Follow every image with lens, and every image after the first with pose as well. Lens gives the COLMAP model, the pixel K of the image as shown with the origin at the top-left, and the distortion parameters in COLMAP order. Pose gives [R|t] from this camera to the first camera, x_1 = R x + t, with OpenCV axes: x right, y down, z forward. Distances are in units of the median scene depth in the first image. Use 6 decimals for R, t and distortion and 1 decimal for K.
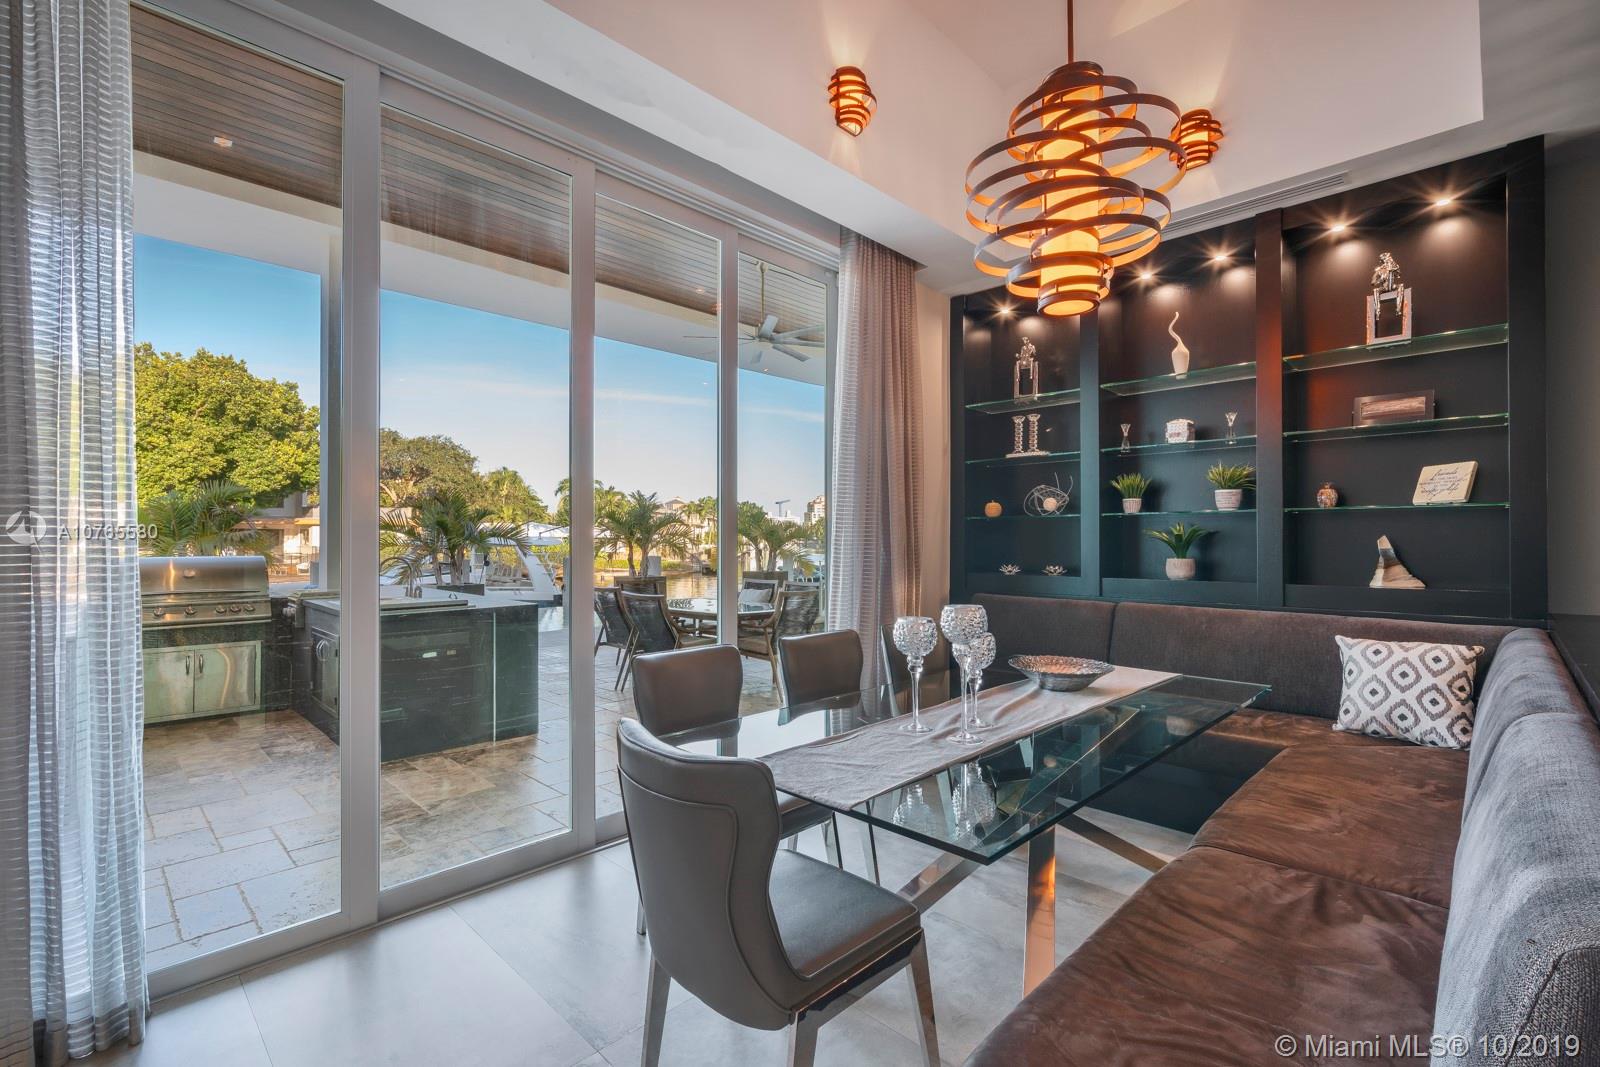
lens RADIAL K [[721.0, 0, 801.1], [0, 721.0, 539.0], [0, 0, 1]] dist [-0.002873, -0.000729]
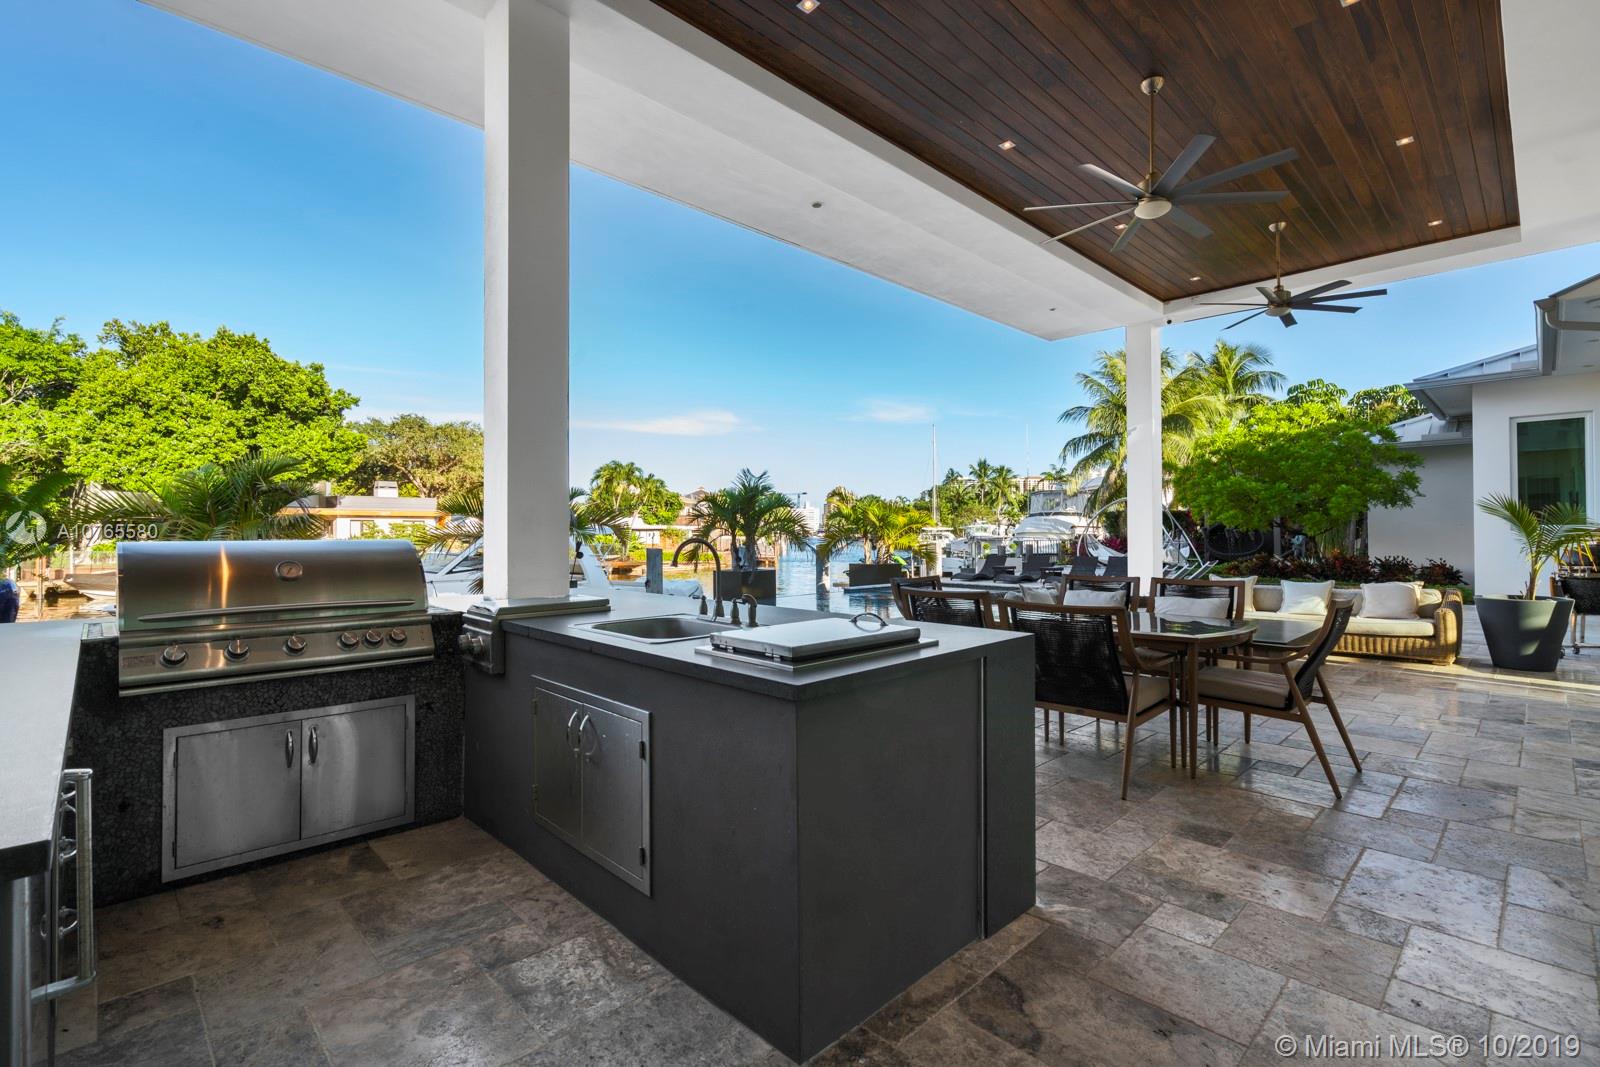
lens RADIAL K [[721.0, 0, 802.2], [0, 721.0, 528.7], [0, 0, 1]] dist [-0.002873, -0.000729]
pose [[0.999943, -0.004488, -0.009687, -0.074432], [0.004458, 0.999985, -0.003130, 0.003398], [0.009701, 0.003086, 0.999948, 0.076077]]
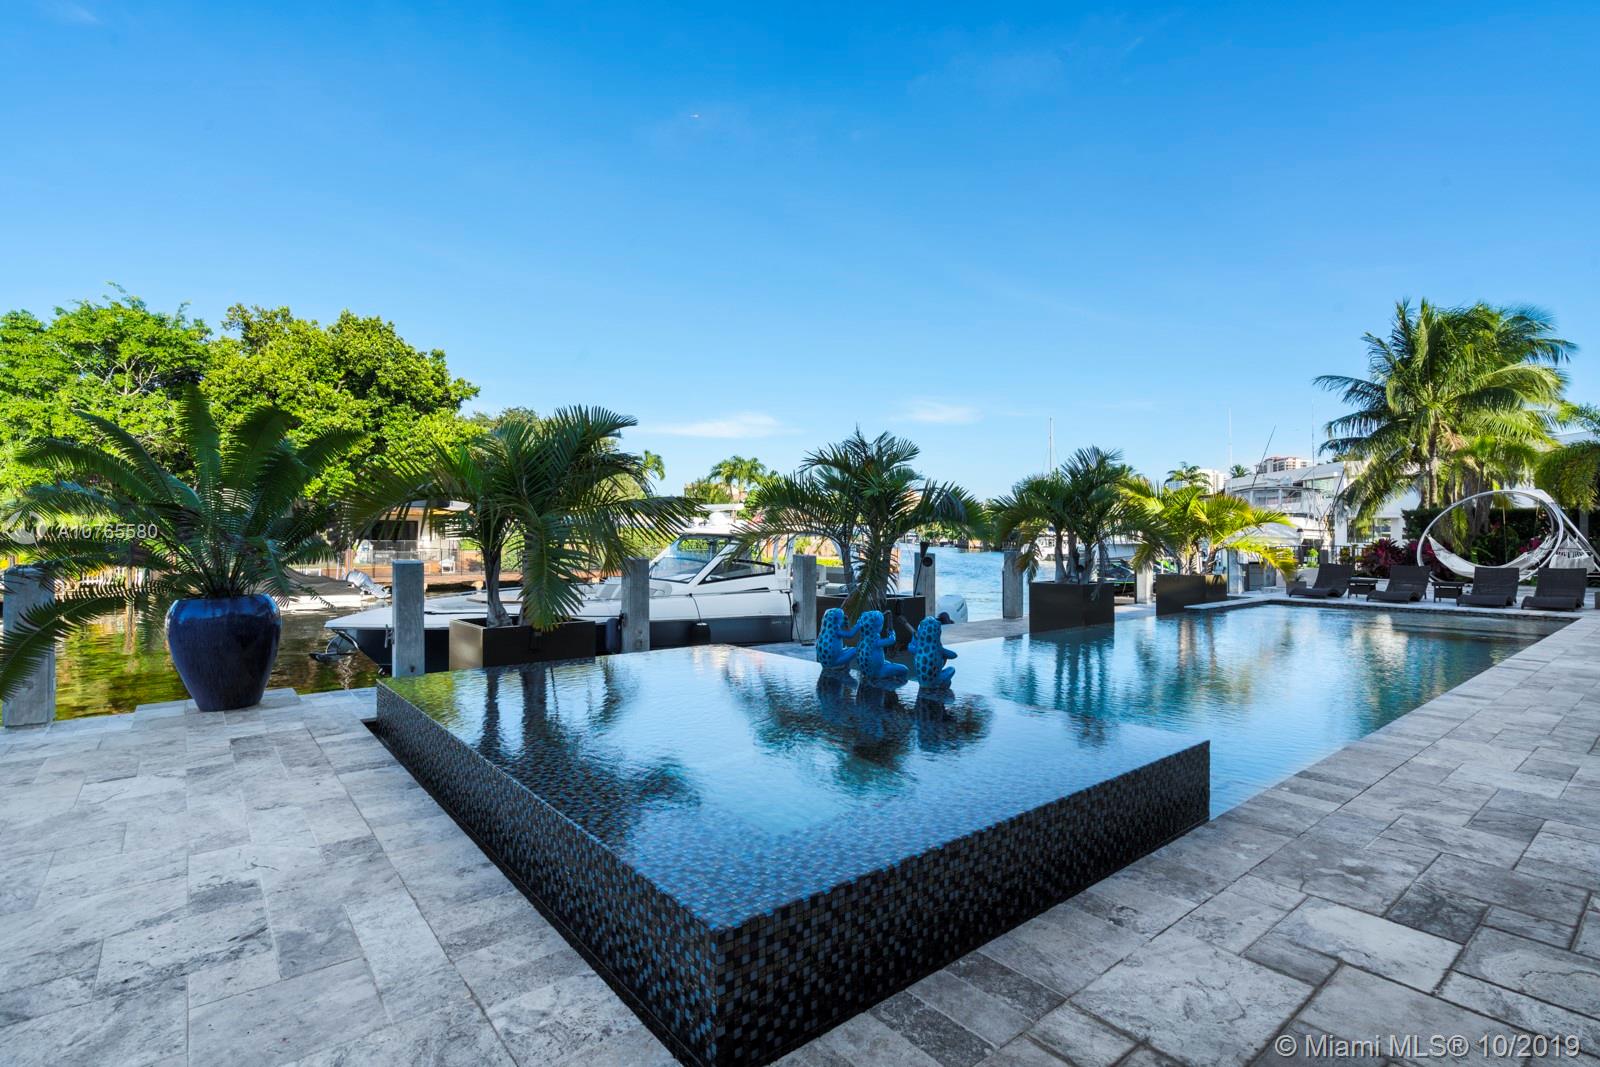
lens RADIAL K [[750.7, 0, 797.3], [0, 750.7, 538.6], [0, 0, 1]] dist [-0.000253, 0.000469]
pose [[0.994612, 0.000360, -0.103666, -0.204436], [0.000077, 0.999991, 0.004211, 0.005473], [0.103667, -0.004197, 0.994603, 0.161785]]
